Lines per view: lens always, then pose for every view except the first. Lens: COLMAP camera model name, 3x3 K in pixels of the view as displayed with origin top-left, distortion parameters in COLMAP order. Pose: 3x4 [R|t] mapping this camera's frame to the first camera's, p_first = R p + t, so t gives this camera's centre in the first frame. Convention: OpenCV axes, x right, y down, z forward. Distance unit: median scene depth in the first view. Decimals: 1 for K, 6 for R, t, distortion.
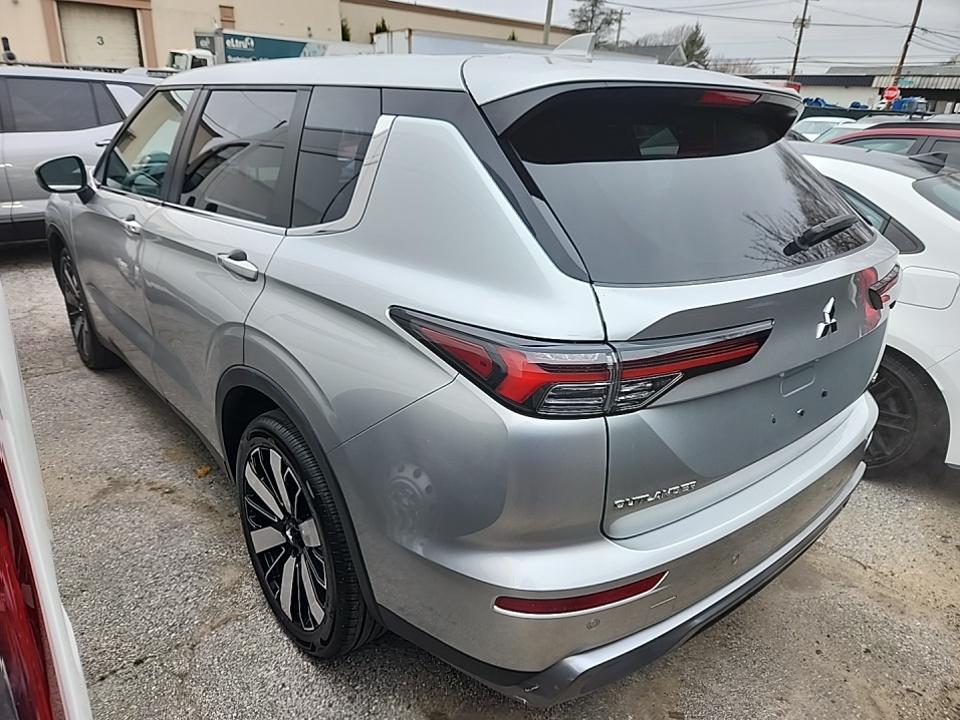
lens RADIAL K [[653.9, 0, 458.1], [0, 653.9, 359.2], [0, 0, 1]] dist [0.048009, -0.000659]
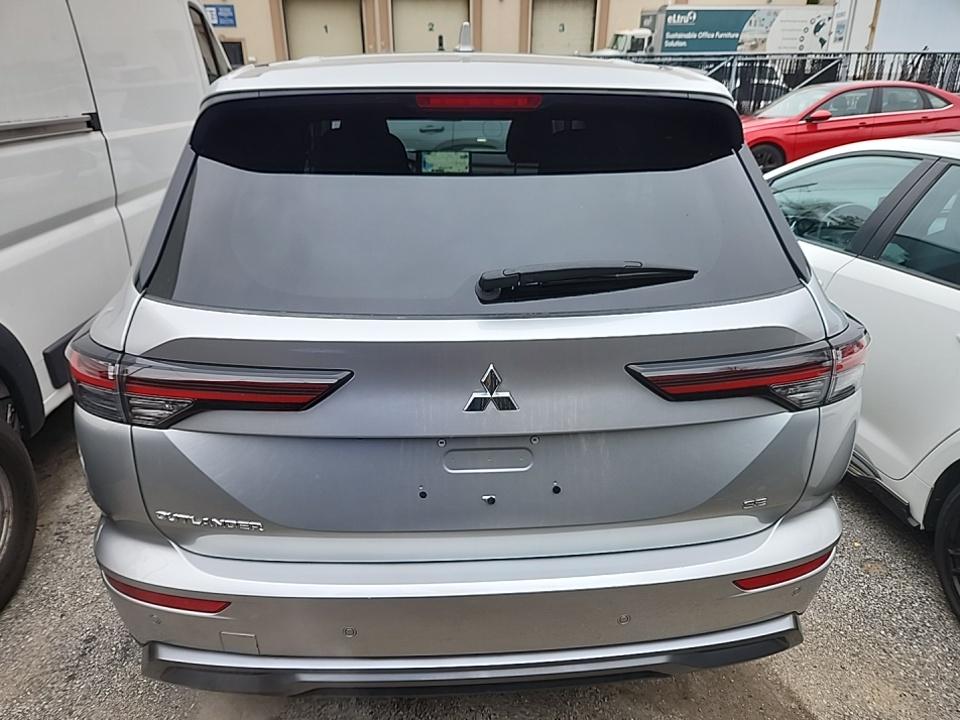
lens RADIAL K [[653.9, 0, 458.1], [0, 653.9, 359.2], [0, 0, 1]] dist [0.048009, -0.000659]
pose [[0.817777, 0.203800, -0.538243, 0.095813], [-0.187389, 0.978531, 0.085801, -0.016085], [0.544174, 0.030695, 0.838411, 0.033297]]
